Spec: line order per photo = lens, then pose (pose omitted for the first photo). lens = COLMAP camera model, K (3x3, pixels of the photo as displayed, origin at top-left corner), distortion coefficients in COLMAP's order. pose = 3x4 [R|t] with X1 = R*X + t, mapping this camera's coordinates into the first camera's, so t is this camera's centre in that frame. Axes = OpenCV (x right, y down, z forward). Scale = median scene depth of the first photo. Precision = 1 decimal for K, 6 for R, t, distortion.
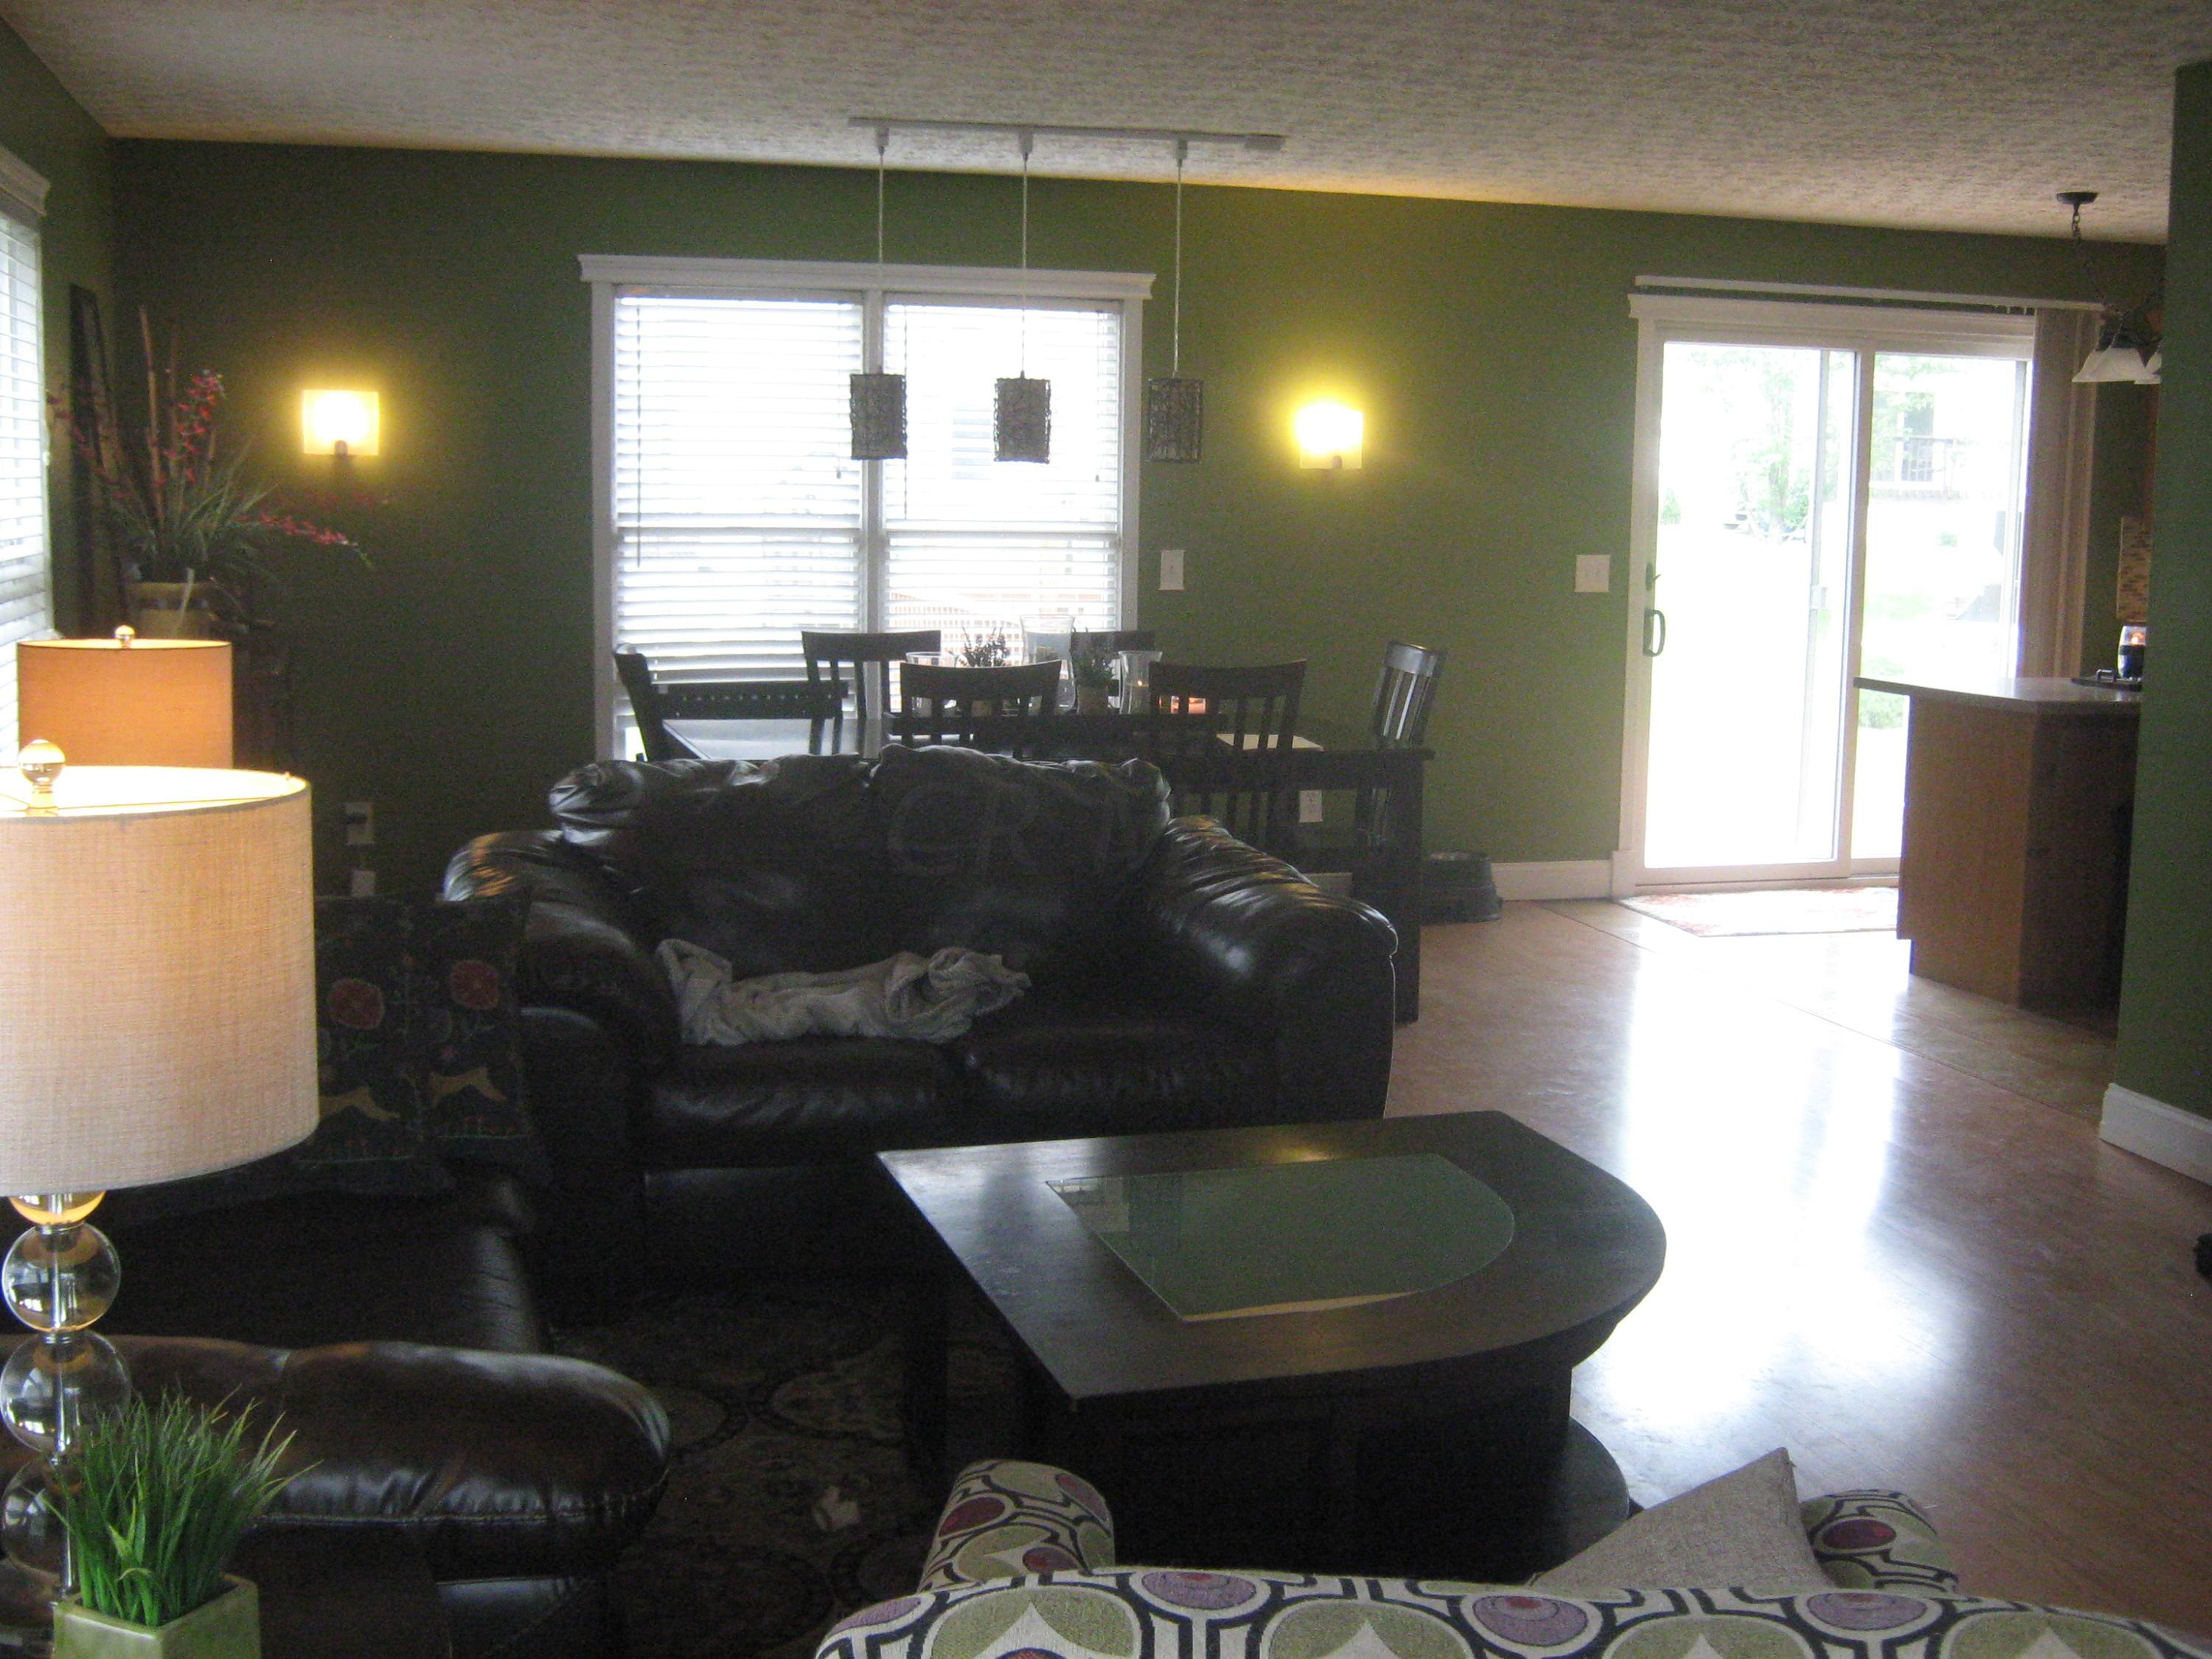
lens RADIAL K [[2511.0, 0, 1106.0], [0, 2511.0, 829.5], [0, 0, 1]] dist [-0.101013, -0.003401]
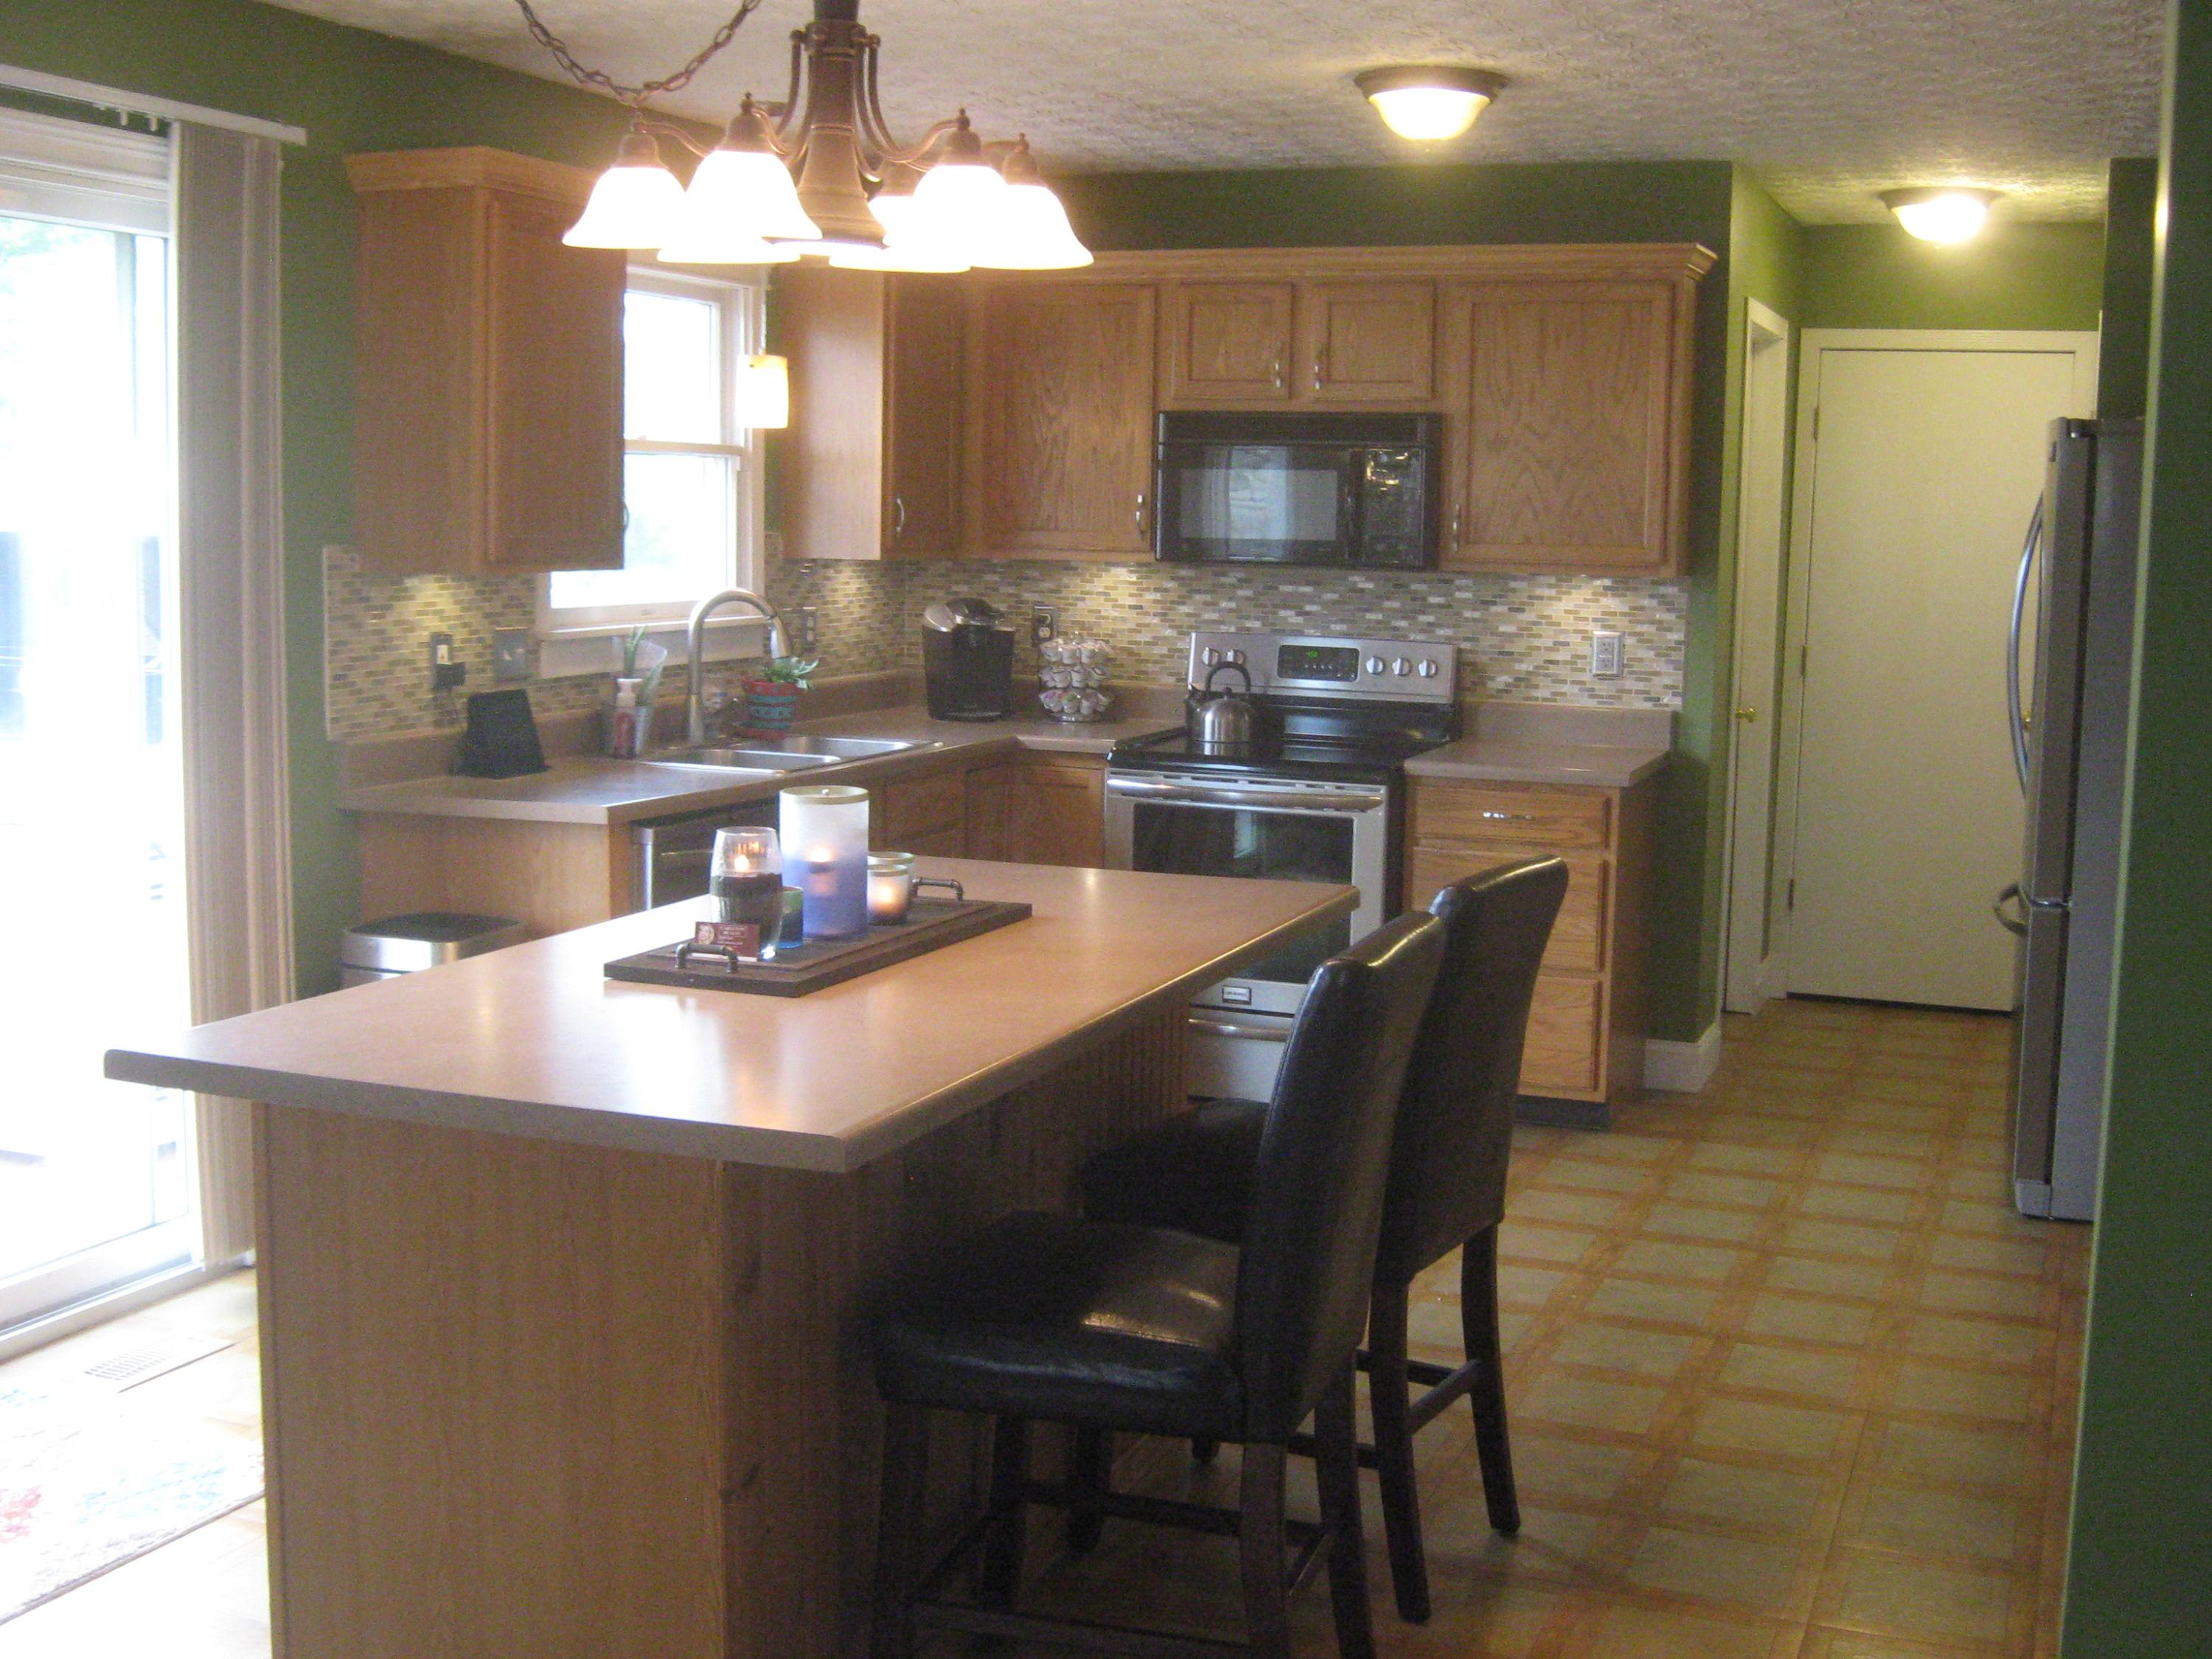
lens RADIAL K [[2569.0, 0, 1106.0], [0, 2569.0, 829.5], [0, 0, 1]] dist [-0.037735, -0.058949]
pose [[0.624787, -0.098753, 0.774525, 0.093467], [0.096638, 0.994123, 0.048797, -0.080889], [-0.774791, 0.044361, 0.630659, 0.553386]]
